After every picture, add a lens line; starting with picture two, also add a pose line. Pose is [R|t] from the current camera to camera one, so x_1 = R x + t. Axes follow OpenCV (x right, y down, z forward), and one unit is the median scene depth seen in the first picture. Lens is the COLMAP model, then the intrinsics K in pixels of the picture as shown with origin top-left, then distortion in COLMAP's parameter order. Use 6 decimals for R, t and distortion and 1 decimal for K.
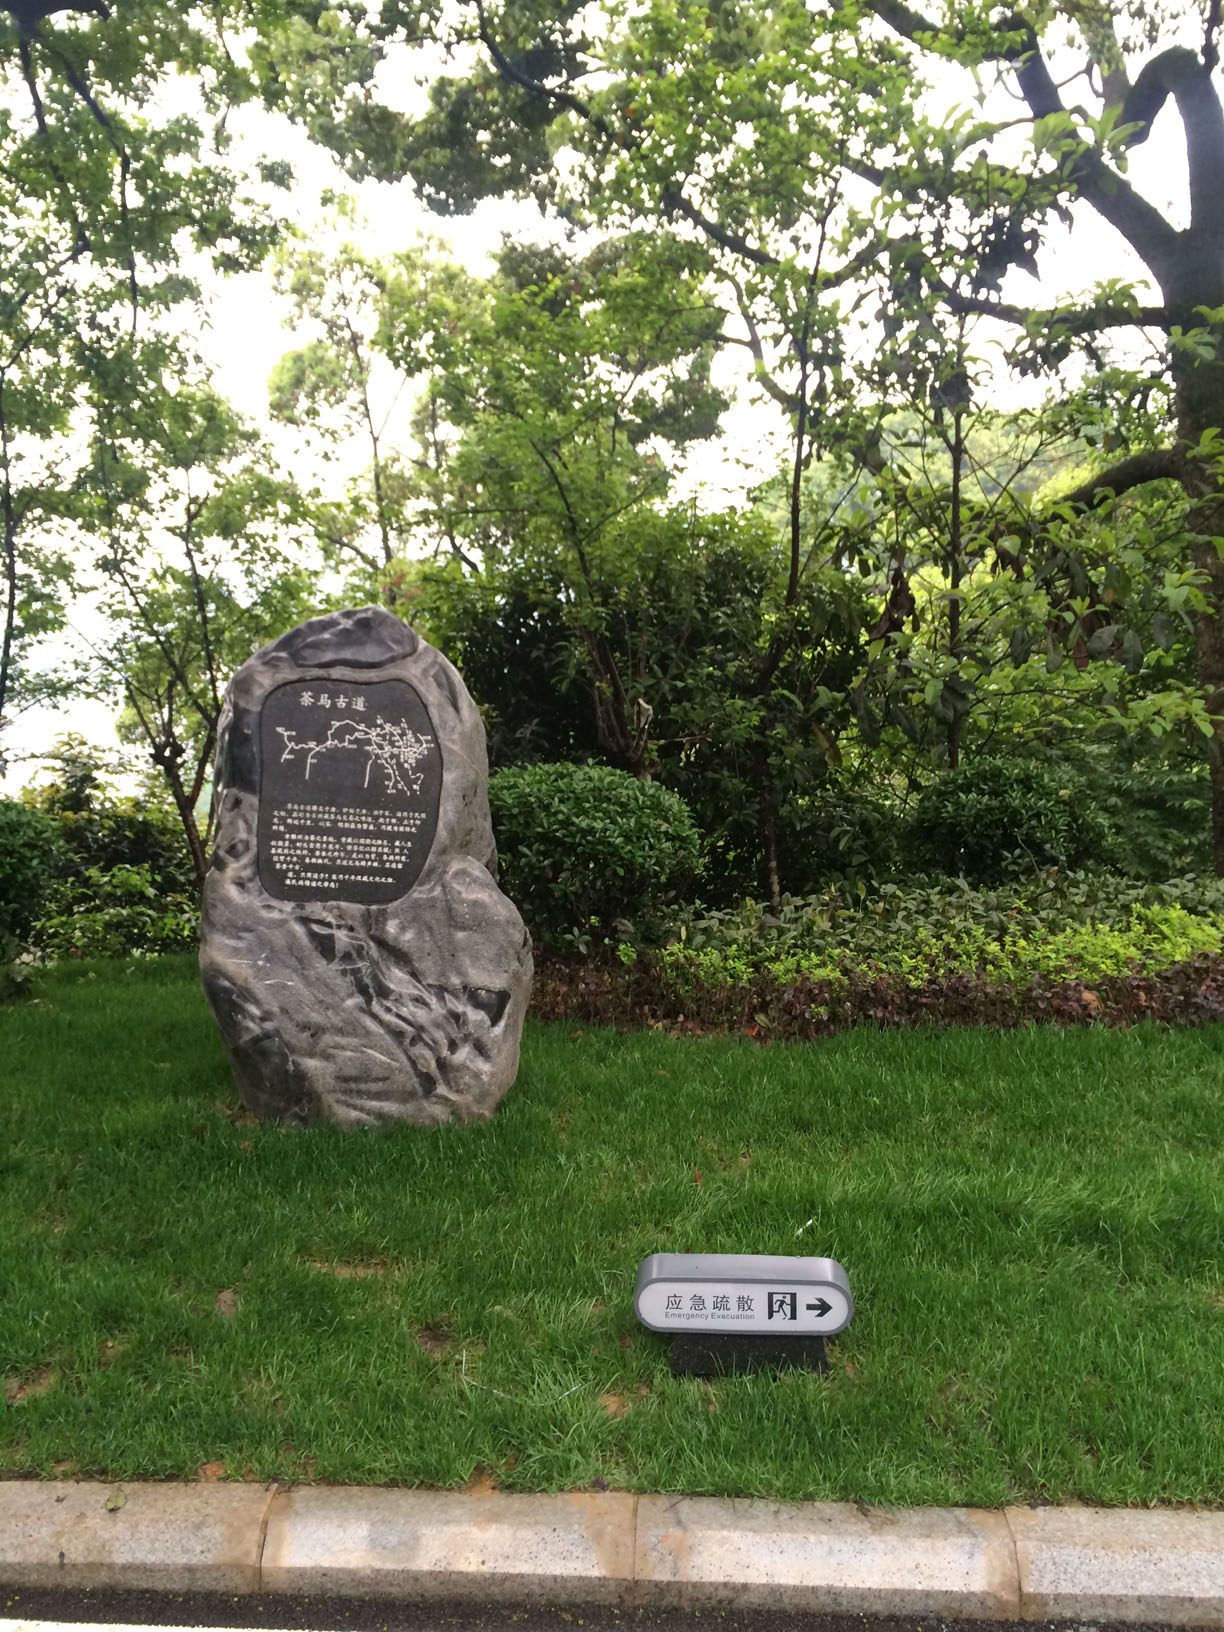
lens RADIAL K [[1405.7, 0, 608.0], [0, 1405.7, 819.5], [0, 0, 1]] dist [0.076344, -0.084948]
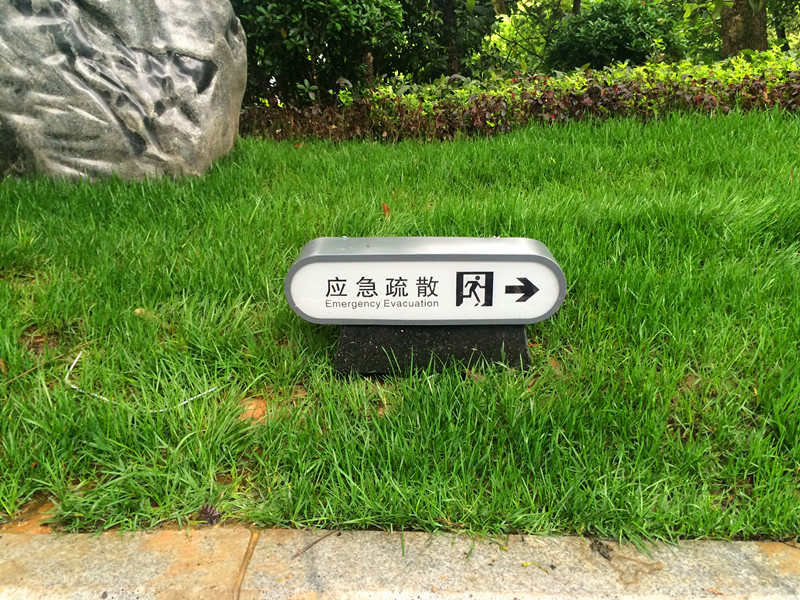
lens RADIAL K [[674.5, 0, 400.3], [0, 674.5, 299.1], [0, 0, 1]] dist [0.037638, -0.005137]
pose [[0.999160, -0.007389, 0.040302, 0.066738], [-0.000752, 0.980131, 0.198350, 0.273318], [-0.040967, -0.198214, 0.979302, 0.633458]]
